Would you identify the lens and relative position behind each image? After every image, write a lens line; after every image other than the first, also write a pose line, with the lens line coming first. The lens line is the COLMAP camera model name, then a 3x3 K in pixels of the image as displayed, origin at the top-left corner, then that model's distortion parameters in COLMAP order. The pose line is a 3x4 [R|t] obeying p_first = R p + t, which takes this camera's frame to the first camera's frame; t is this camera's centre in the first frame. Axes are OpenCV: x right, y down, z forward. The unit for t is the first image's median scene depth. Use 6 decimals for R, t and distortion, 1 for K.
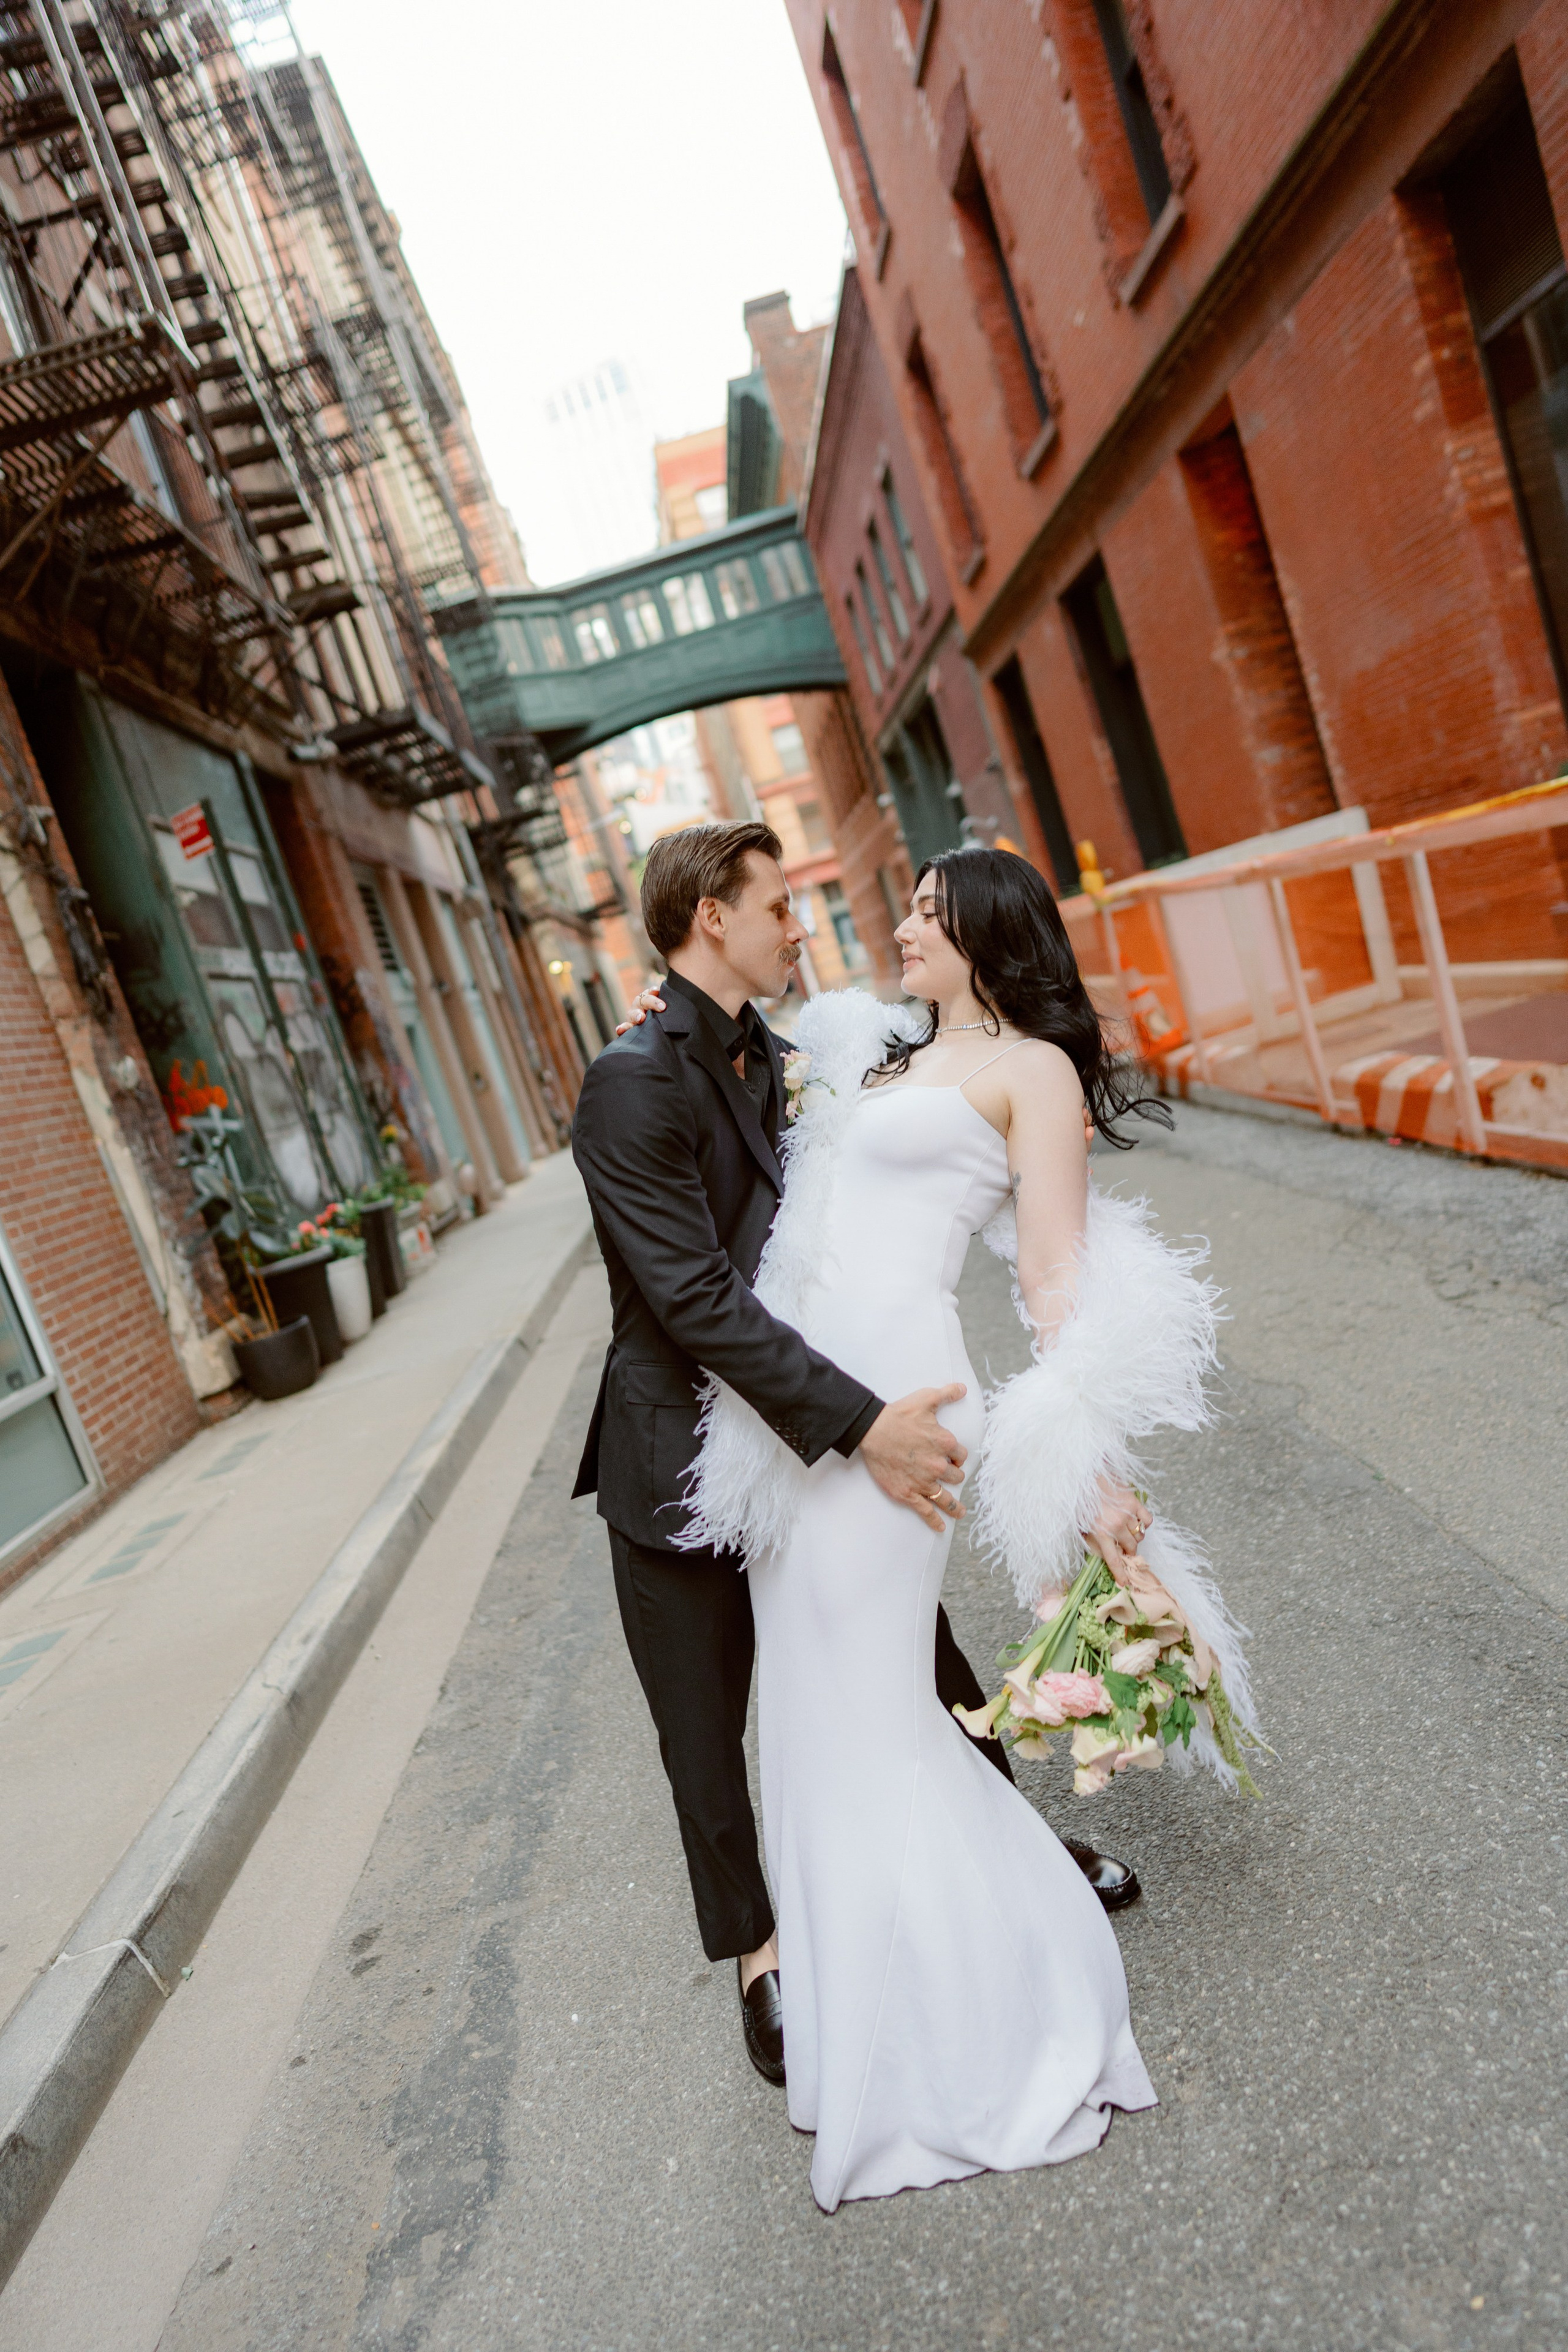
lens RADIAL K [[1555.6, 0, 778.1], [0, 1555.6, 1203.0], [0, 0, 1]] dist [-0.002196, 0.002221]
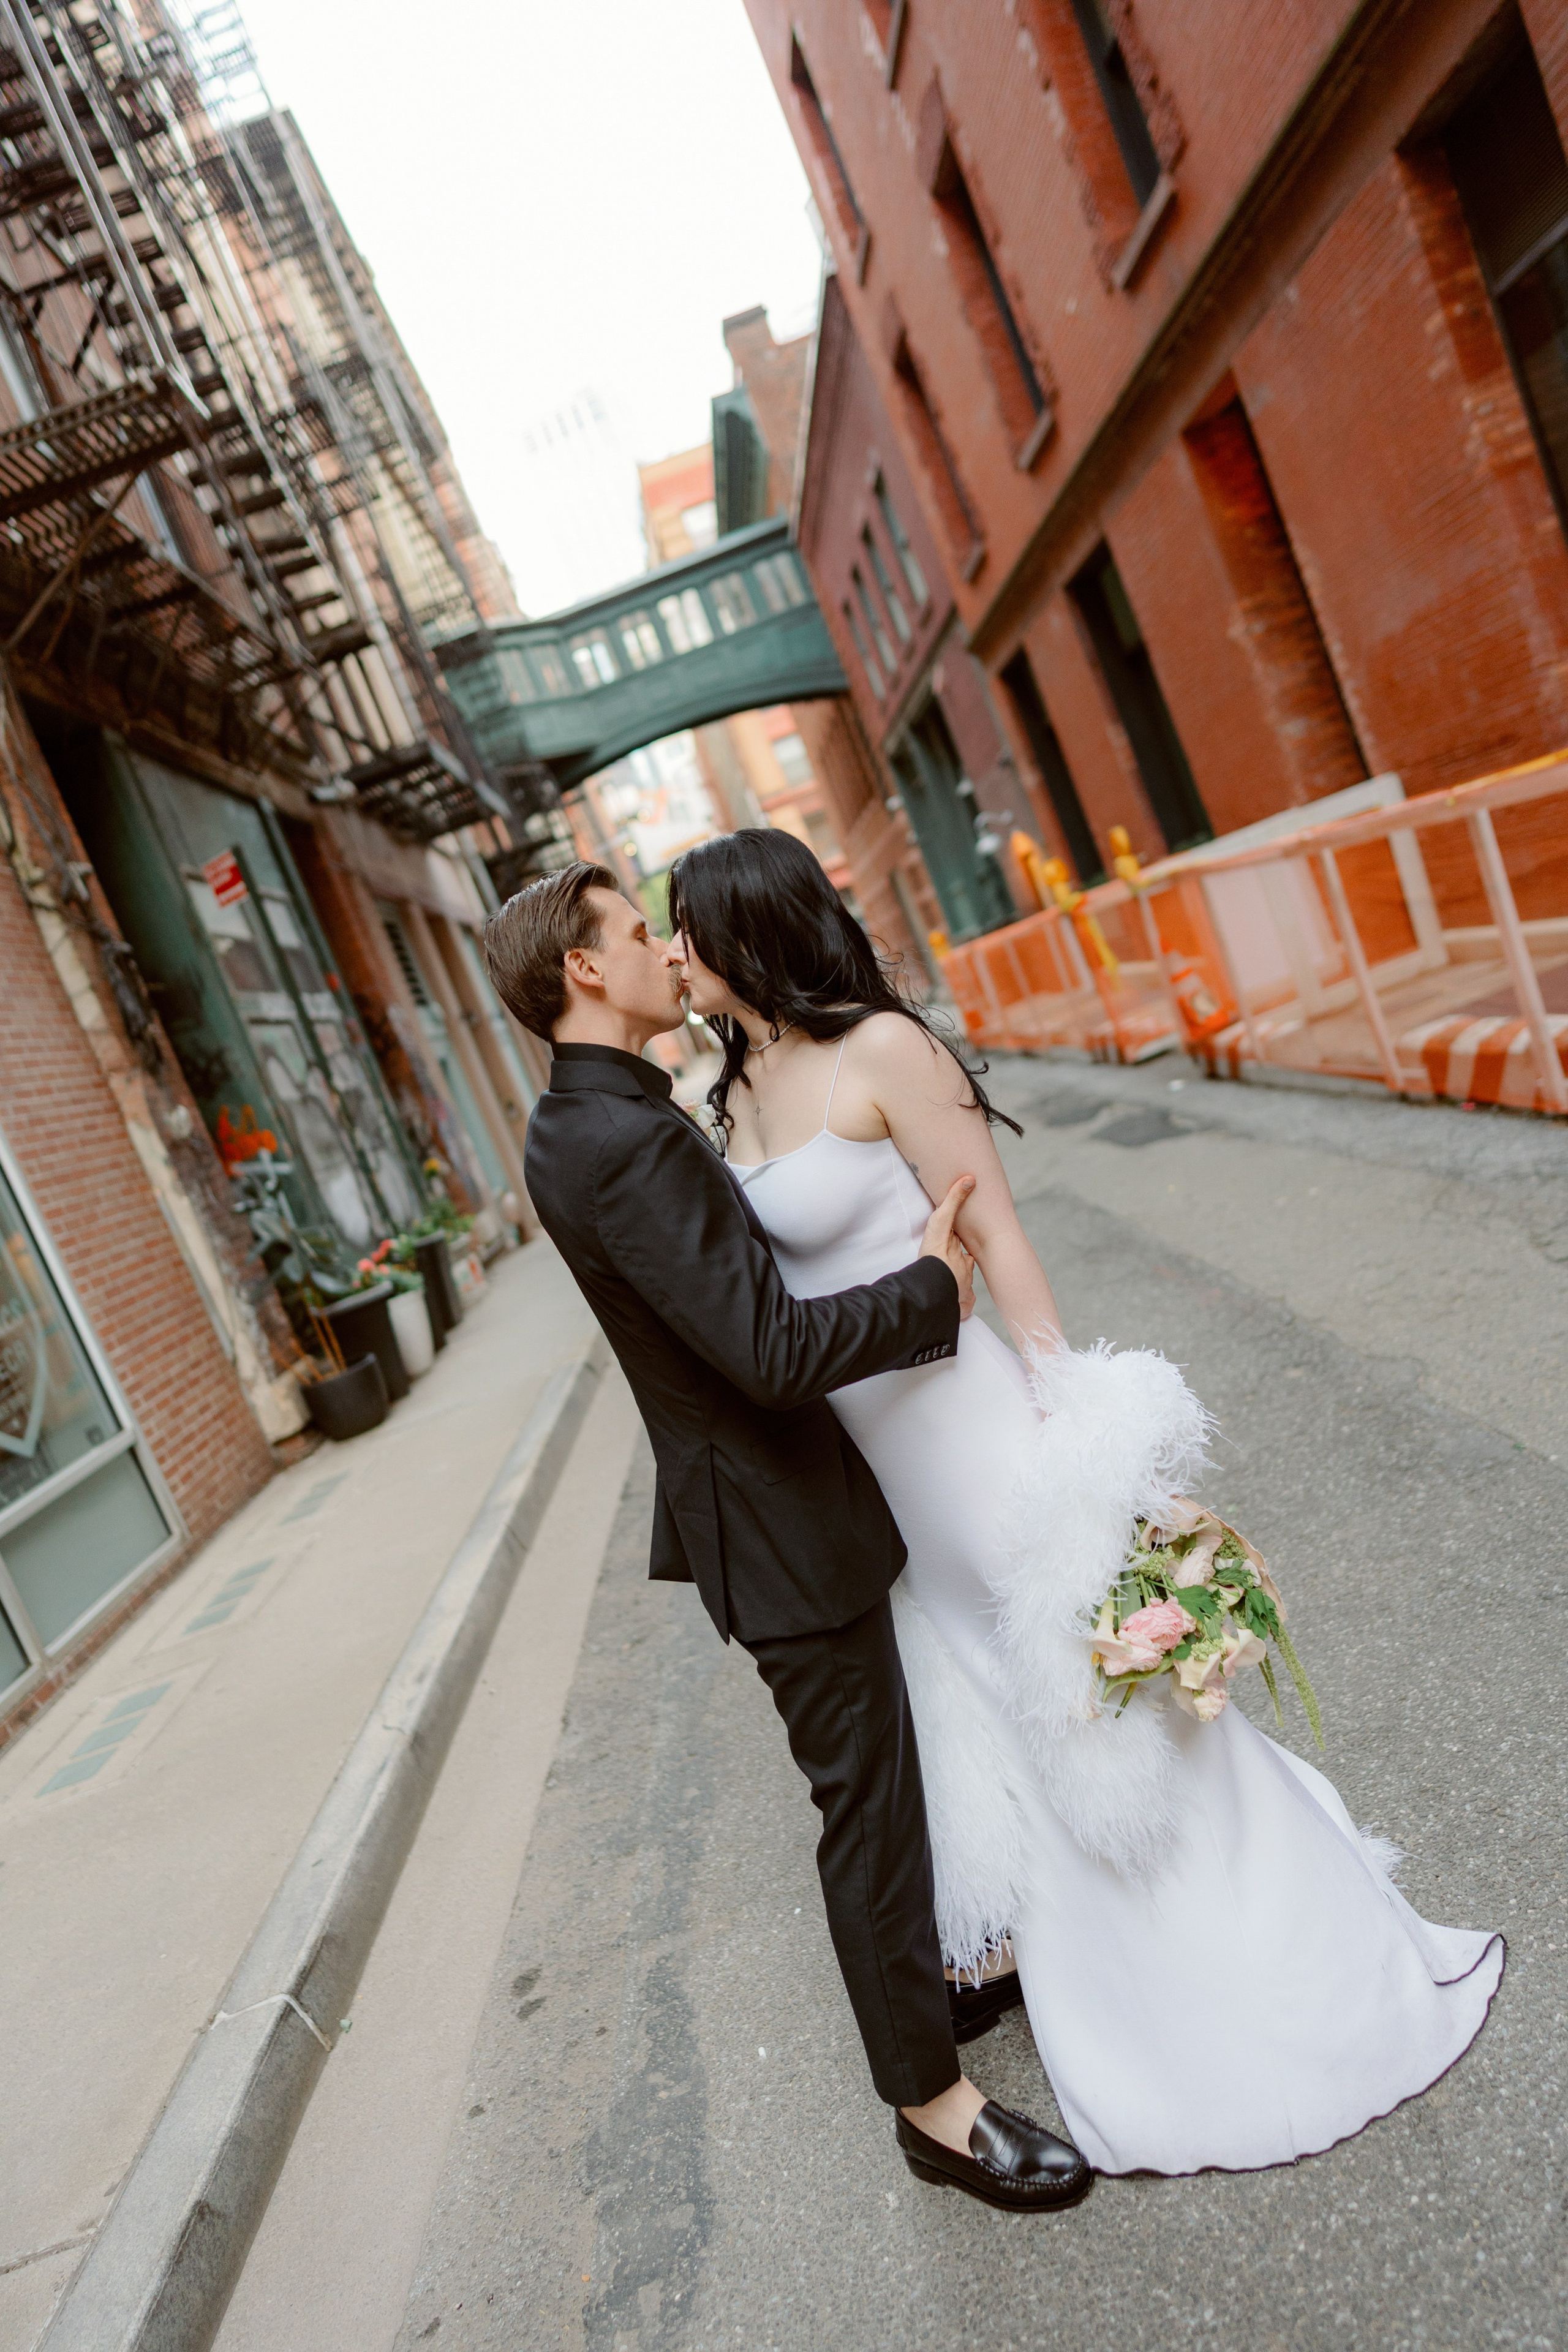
lens RADIAL K [[1555.6, 0, 774.6], [0, 1555.6, 1200.6], [0, 0, 1]] dist [-0.002196, 0.002221]
pose [[0.997746, -0.064419, -0.018780, -0.015492], [0.064247, 0.997888, -0.009594, 0.000631], [0.019358, 0.008366, 0.999778, 0.005074]]
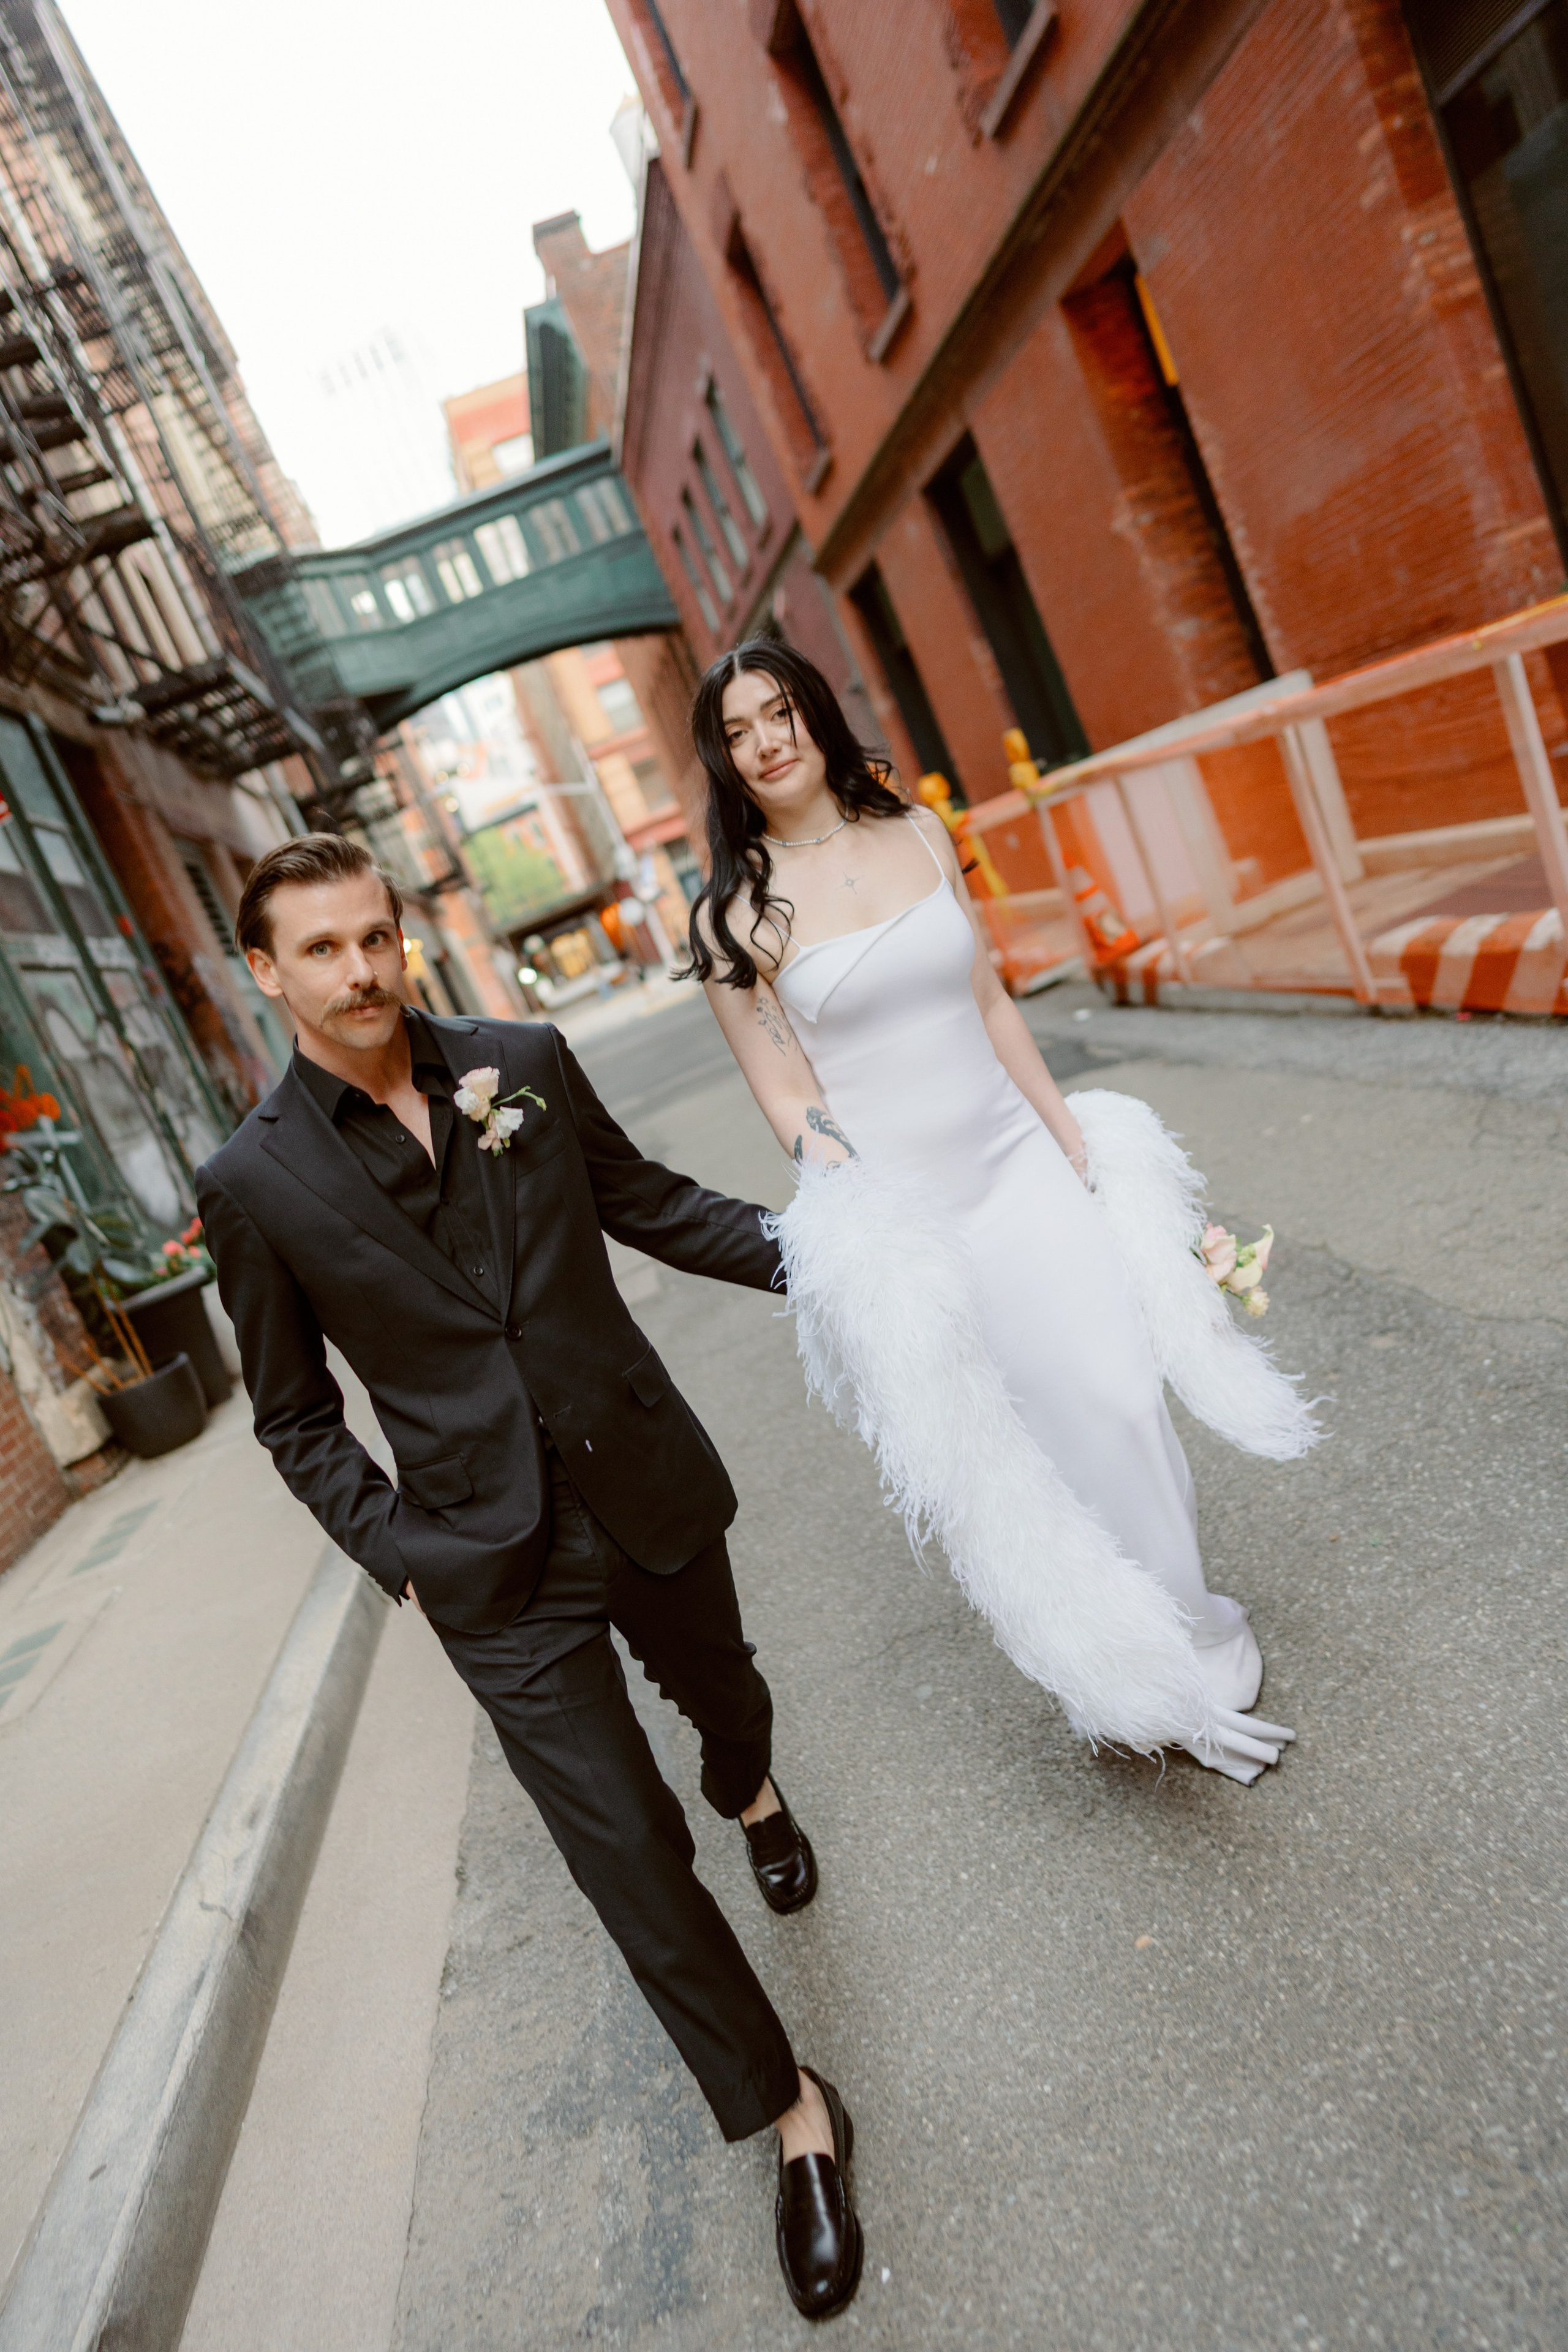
lens RADIAL K [[1555.6, 0, 781.3], [0, 1555.6, 1195.3], [0, 0, 1]] dist [-0.002196, 0.002221]
pose [[0.991046, -0.101368, 0.086904, -0.036130], [0.099765, 0.994754, 0.022613, 0.000974], [-0.088740, -0.013741, 0.995960, 0.102053]]
